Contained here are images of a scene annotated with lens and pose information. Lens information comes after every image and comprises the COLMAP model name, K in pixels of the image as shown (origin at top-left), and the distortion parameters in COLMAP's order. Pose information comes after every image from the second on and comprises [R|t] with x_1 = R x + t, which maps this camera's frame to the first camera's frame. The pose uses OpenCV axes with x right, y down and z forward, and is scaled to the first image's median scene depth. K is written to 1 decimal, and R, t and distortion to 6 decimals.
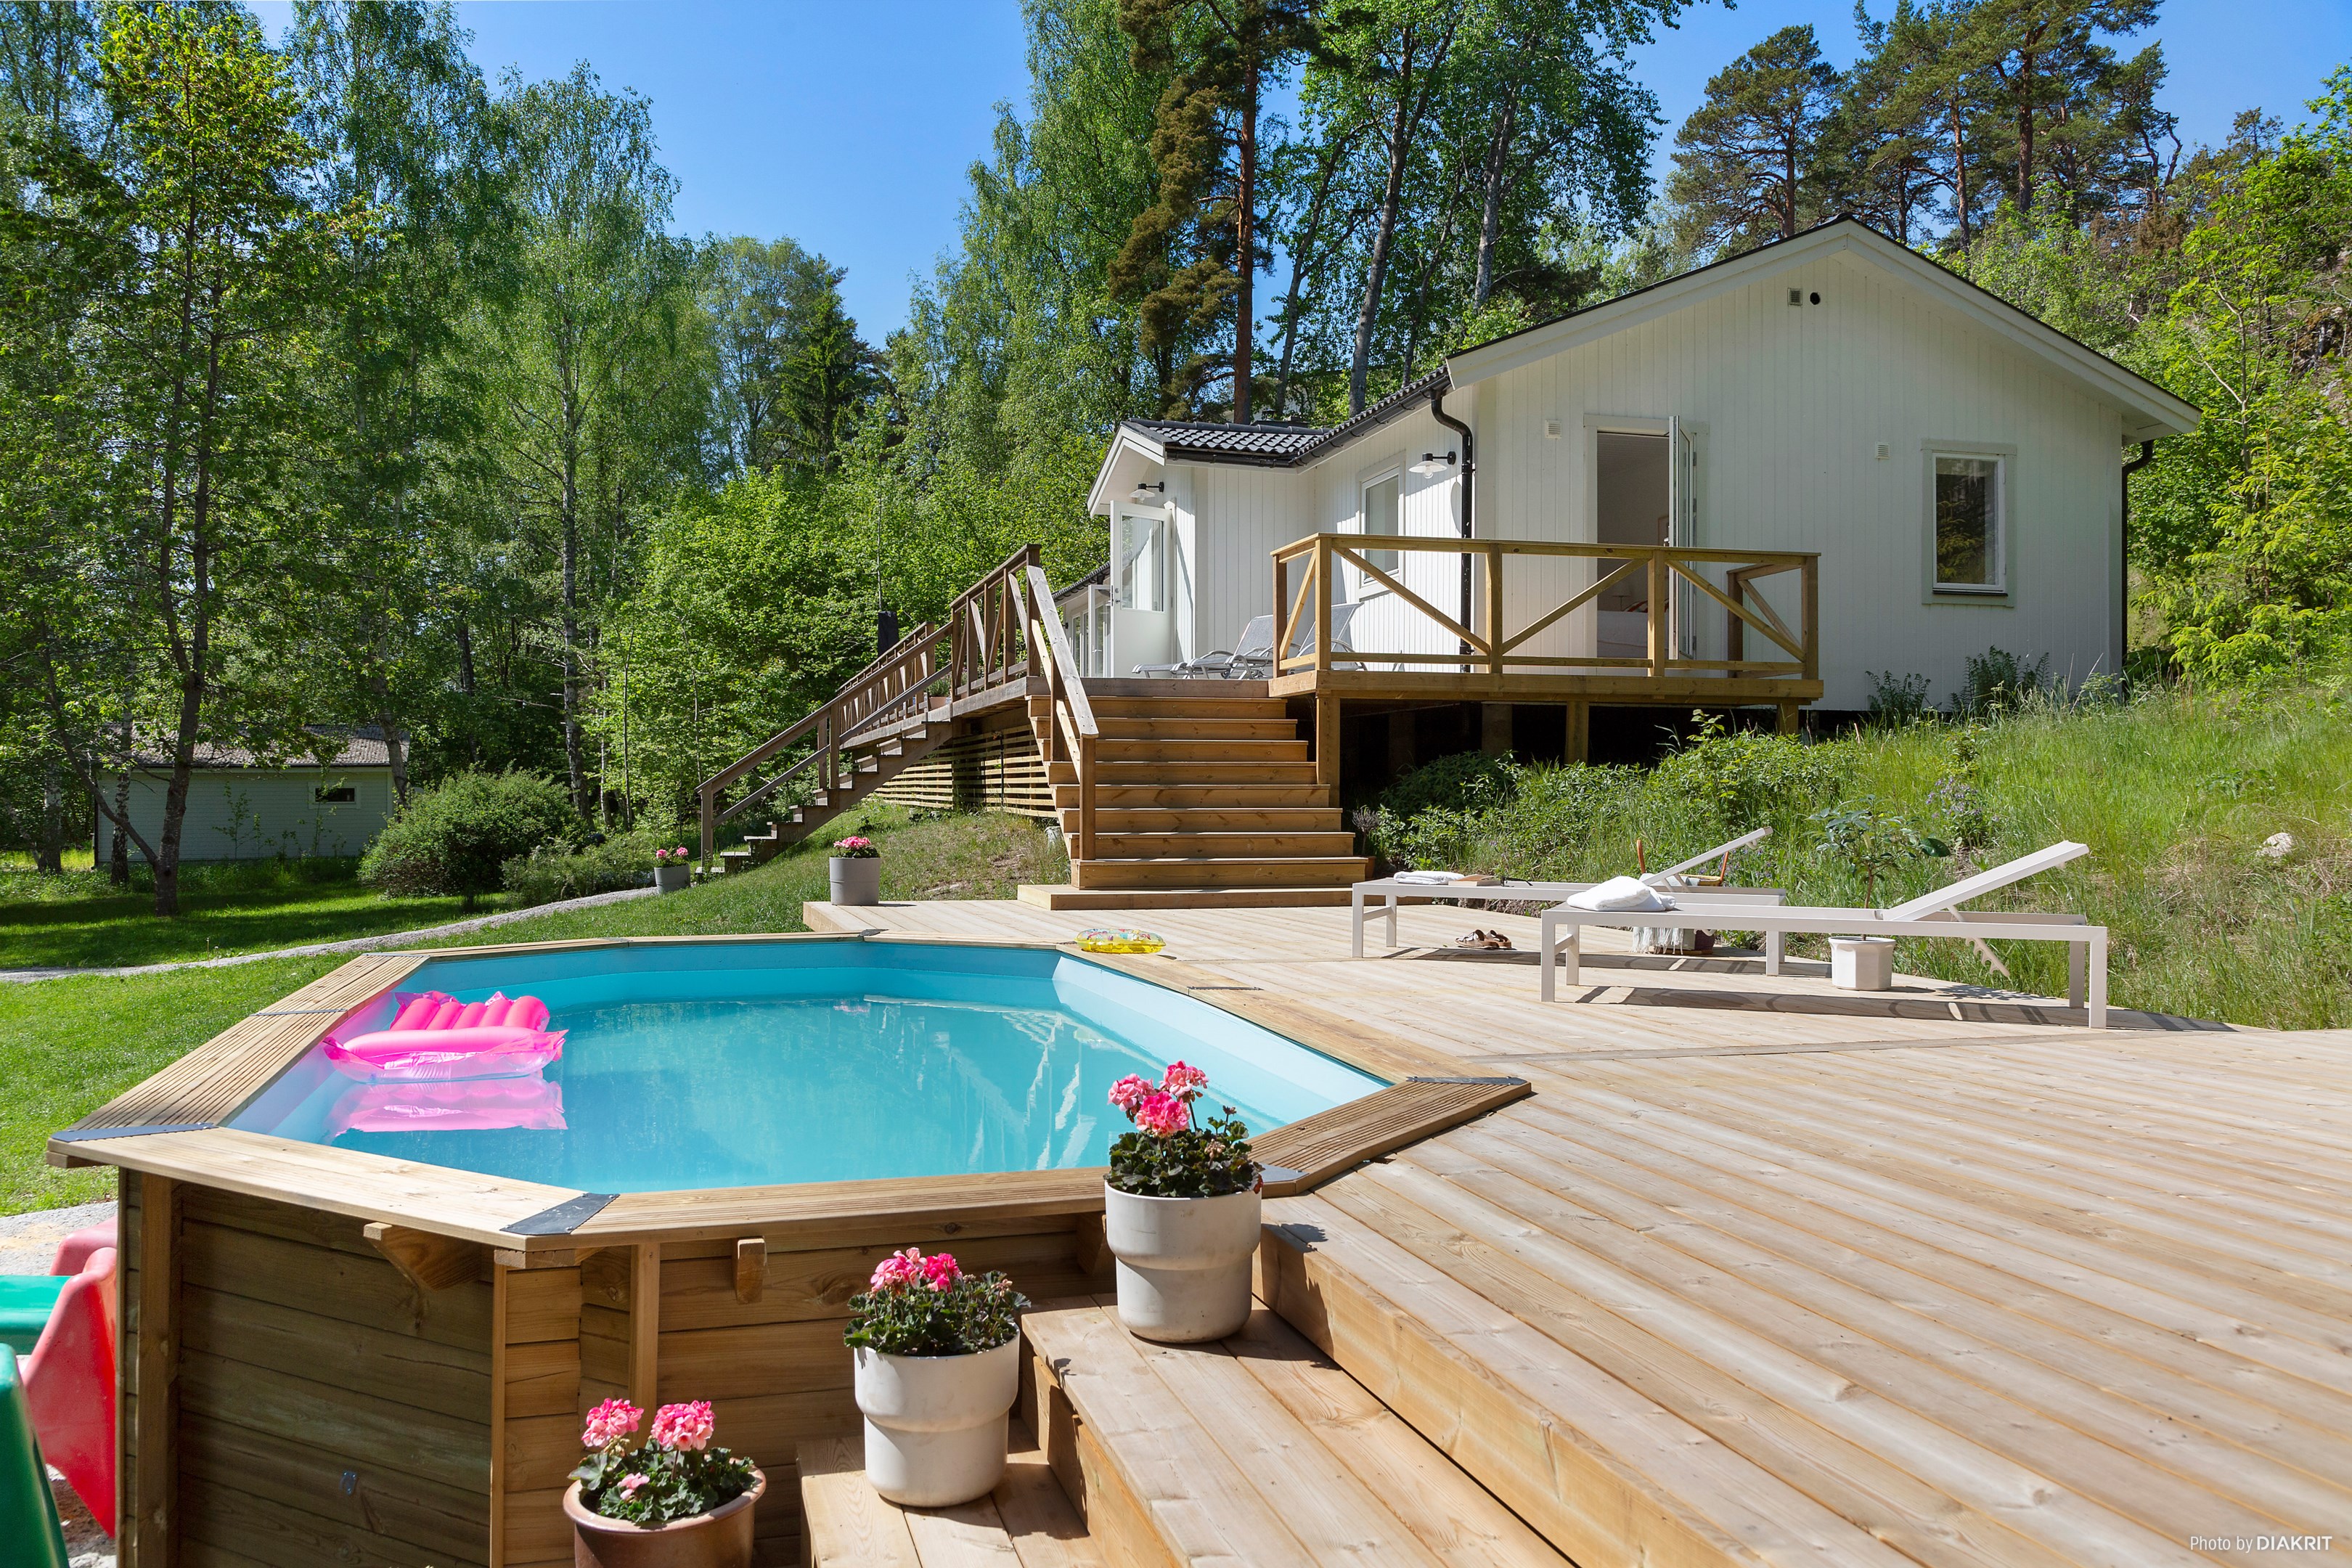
lens RADIAL K [[1789.1, 0, 1176.0], [0, 1789.1, 784.0], [0, 0, 1]] dist [0.001021, 0.006495]
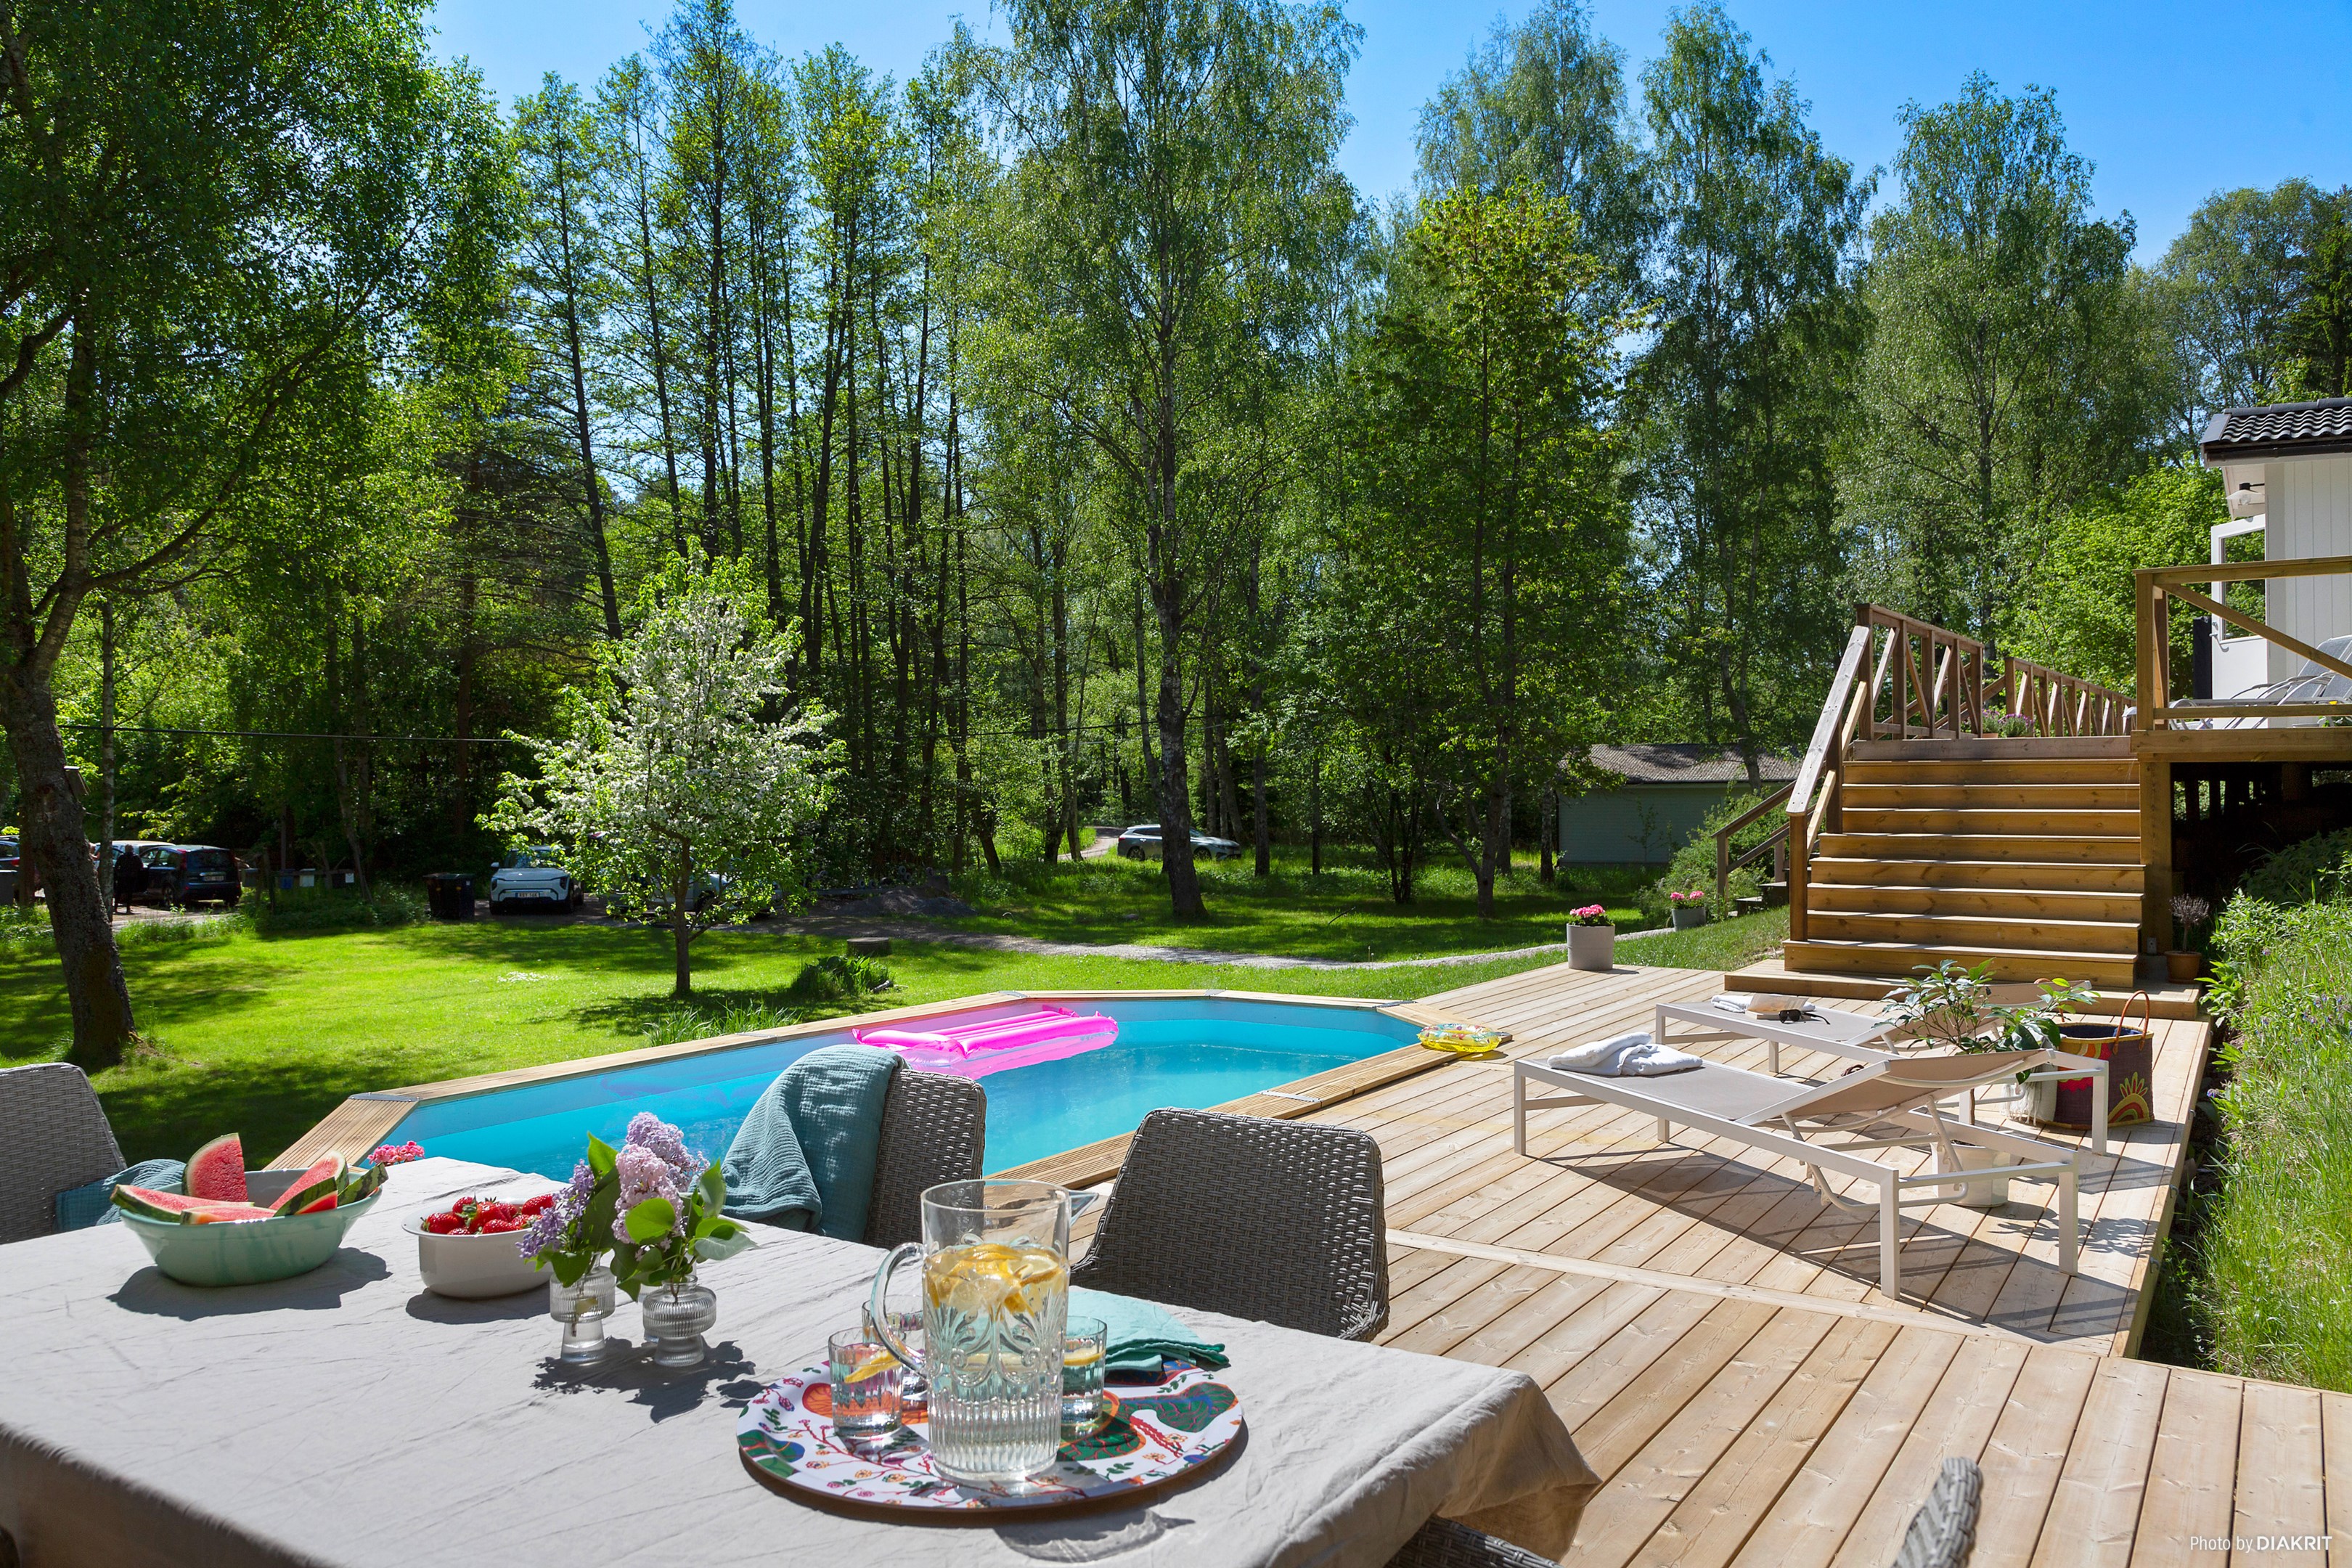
lens RADIAL K [[1737.6, 0, 1176.0], [0, 1737.6, 784.0], [0, 0, 1]] dist [-0.000387, -0.004072]
pose [[0.659302, -0.001438, -0.751877, 0.099006], [0.002476, 0.999997, 0.000259, -0.009948], [0.751874, -0.002032, 0.659303, 0.027000]]
